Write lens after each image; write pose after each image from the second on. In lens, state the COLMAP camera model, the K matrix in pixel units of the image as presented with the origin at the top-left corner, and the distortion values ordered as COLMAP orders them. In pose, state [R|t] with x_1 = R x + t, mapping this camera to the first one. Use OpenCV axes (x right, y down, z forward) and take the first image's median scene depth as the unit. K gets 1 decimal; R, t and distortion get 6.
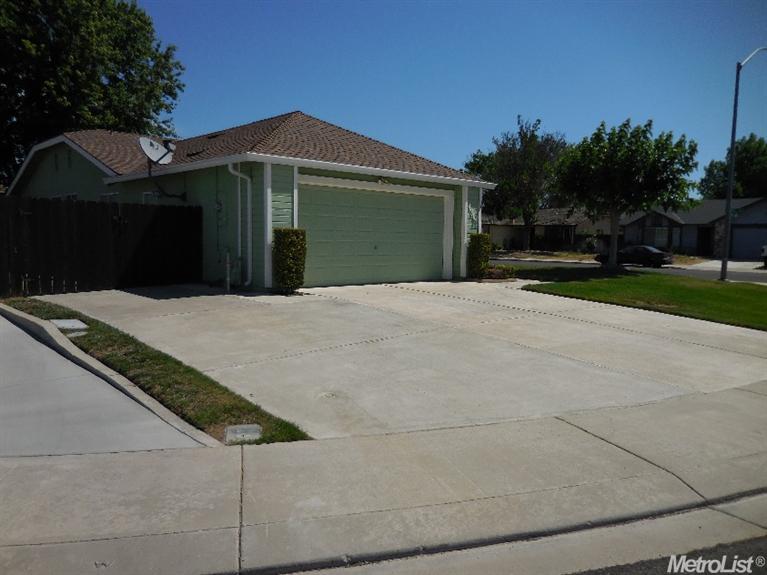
lens RADIAL K [[595.1, 0, 383.5], [0, 595.1, 287.5], [0, 0, 1]] dist [-0.009092, 0.000083]
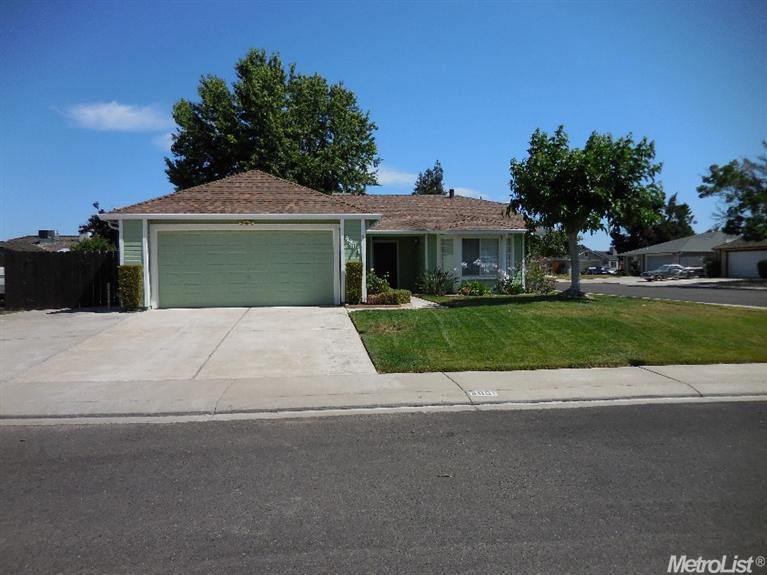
lens RADIAL K [[595.1, 0, 383.5], [0, 595.1, 287.5], [0, 0, 1]] dist [-0.009092, 0.000083]
pose [[0.799843, -0.006920, -0.600169, 0.850405], [-0.025826, 0.998611, -0.045933, 0.002204], [0.599653, 0.052239, 0.798553, 0.179800]]
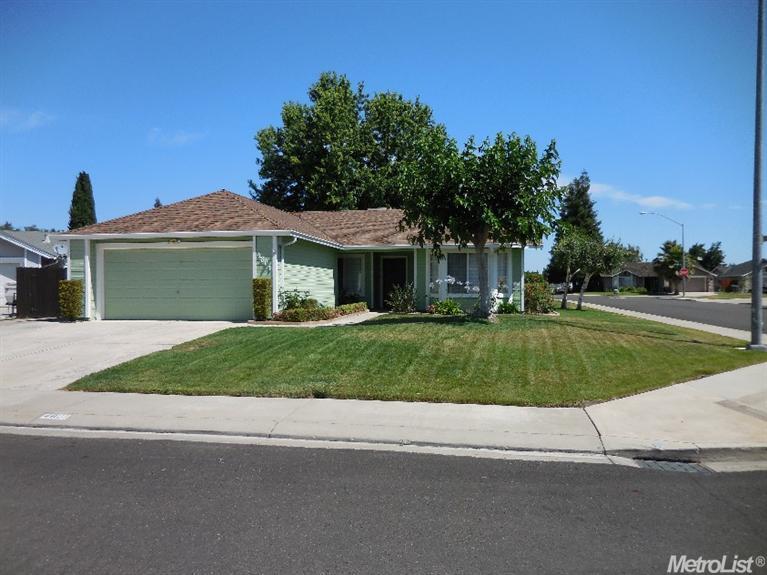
lens RADIAL K [[595.1, 0, 383.5], [0, 595.1, 287.5], [0, 0, 1]] dist [-0.009092, 0.000083]
pose [[0.577921, -0.013806, -0.815976, 1.177643], [-0.056684, 0.996763, -0.057011, -0.026453], [0.814122, 0.079201, 0.575267, 0.565449]]
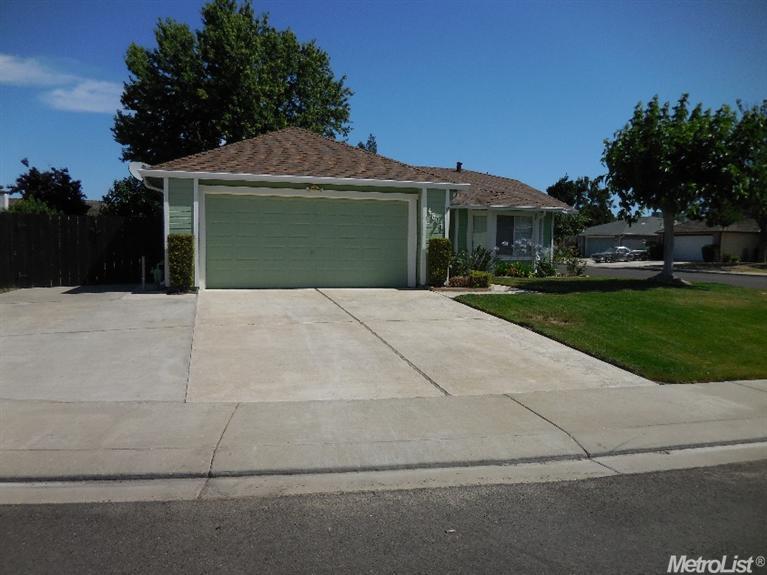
lens RADIAL K [[591.6, 0, 383.5], [0, 591.6, 287.5], [0, 0, 1]] dist [0.001068, 0.000906]
pose [[0.887453, 0.028160, -0.460037, 0.513843], [-0.036872, 0.999270, -0.009961, -0.001883], [0.459421, 0.025802, 0.887844, 0.137852]]
